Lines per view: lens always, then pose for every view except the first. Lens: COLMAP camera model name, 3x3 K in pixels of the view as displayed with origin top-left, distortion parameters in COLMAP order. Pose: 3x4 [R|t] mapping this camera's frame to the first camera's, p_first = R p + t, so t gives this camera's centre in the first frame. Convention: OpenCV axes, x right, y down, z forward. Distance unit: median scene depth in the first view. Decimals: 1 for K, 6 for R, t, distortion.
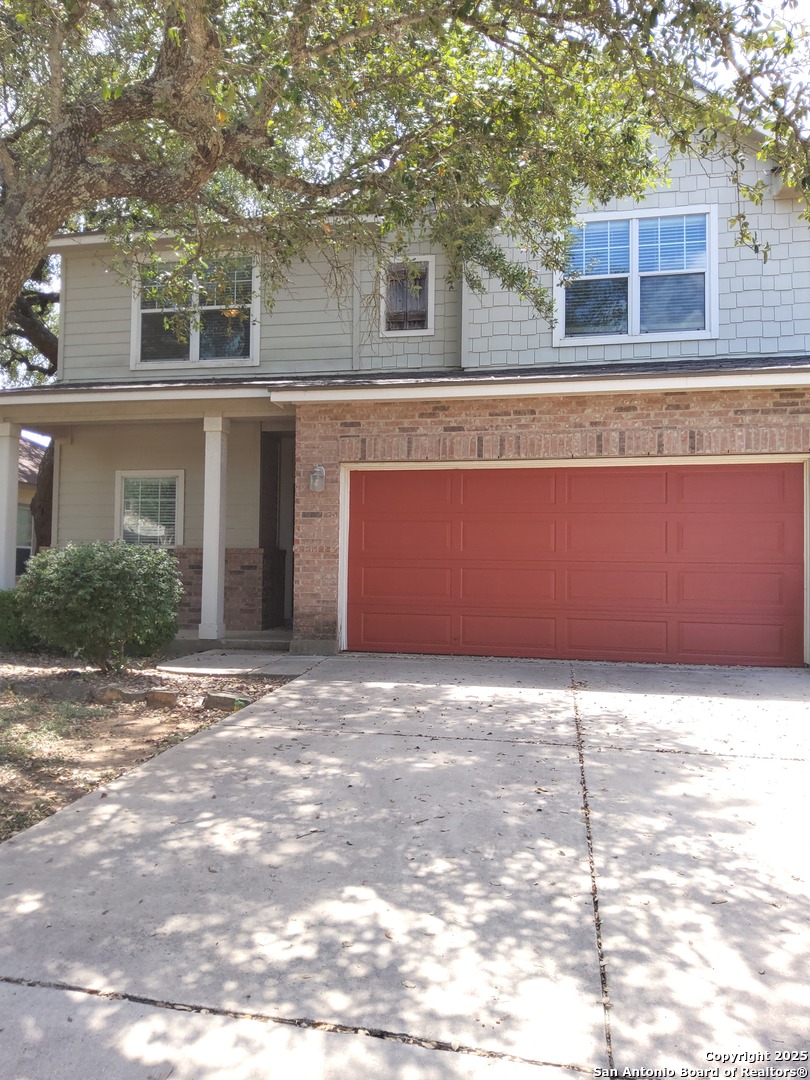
lens RADIAL K [[825.3, 0, 406.7], [0, 825.3, 538.1], [0, 0, 1]] dist [0.035633, -0.045177]
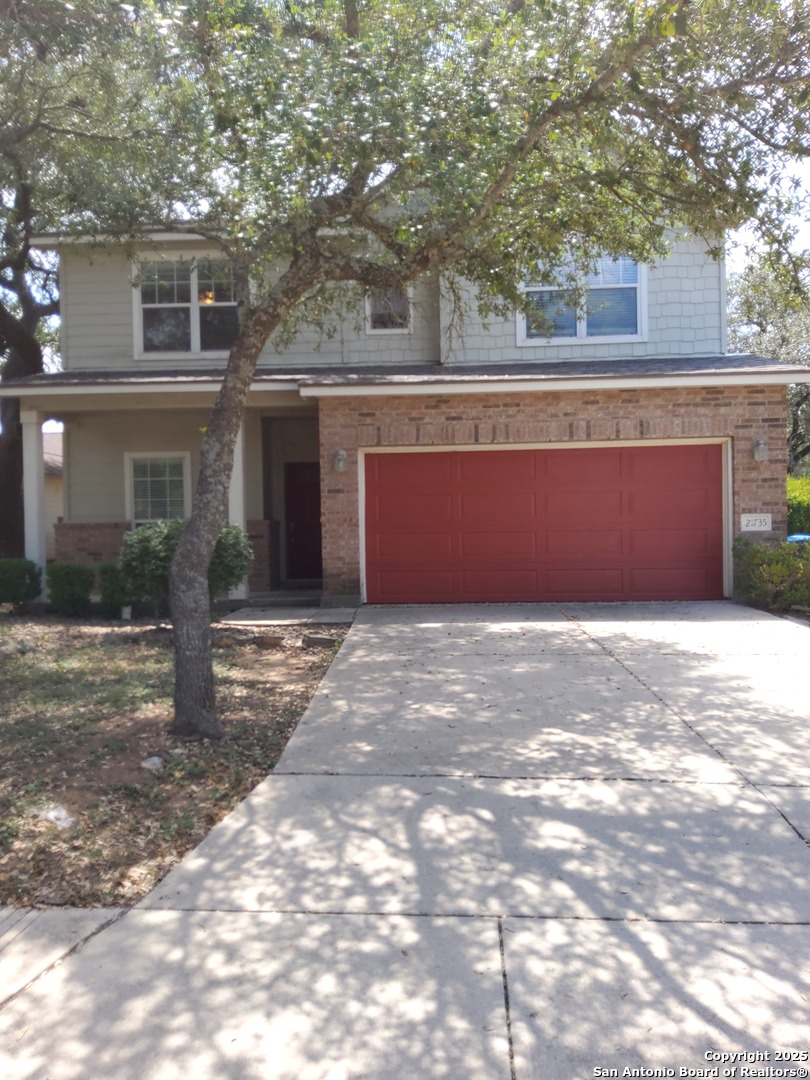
lens RADIAL K [[825.3, 0, 402.3], [0, 825.3, 540.2], [0, 0, 1]] dist [0.035633, -0.045177]
pose [[0.986268, -0.029621, 0.162477, -0.229443], [0.022105, 0.998609, 0.047877, -0.012689], [-0.163669, -0.043628, 0.985550, -0.206761]]
